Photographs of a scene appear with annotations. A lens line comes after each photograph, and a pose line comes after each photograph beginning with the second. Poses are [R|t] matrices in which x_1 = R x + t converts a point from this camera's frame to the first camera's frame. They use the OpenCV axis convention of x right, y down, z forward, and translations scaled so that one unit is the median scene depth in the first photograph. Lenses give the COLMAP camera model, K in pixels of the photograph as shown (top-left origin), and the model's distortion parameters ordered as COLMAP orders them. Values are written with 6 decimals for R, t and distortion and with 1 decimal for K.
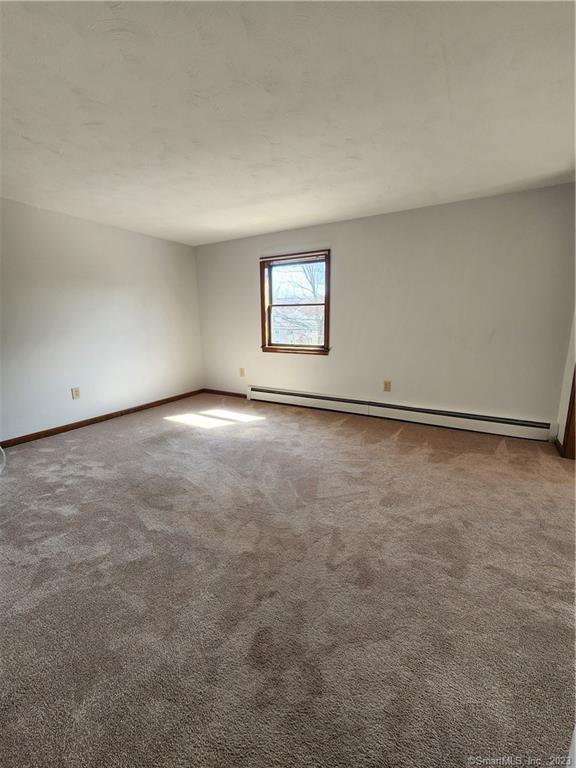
lens RADIAL K [[315.4, 0, 290.2], [0, 315.4, 383.3], [0, 0, 1]] dist [0.000301, 0.000009]
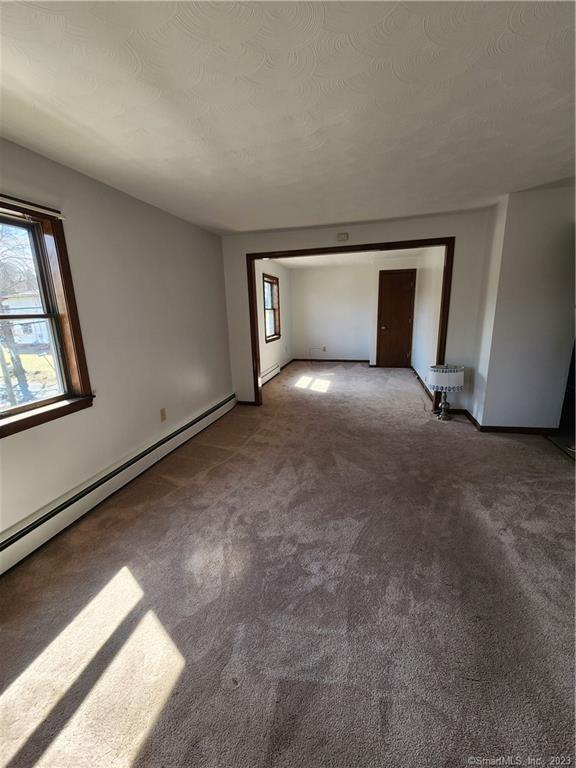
lens RADIAL K [[315.4, 0, 290.2], [0, 315.4, 383.3], [0, 0, 1]] dist [0.000301, 0.000009]
pose [[-0.256911, -0.213656, 0.942522, -0.643519], [0.221880, 0.936166, 0.272695, -0.261884], [-0.940620, 0.279185, -0.193105, 0.994713]]
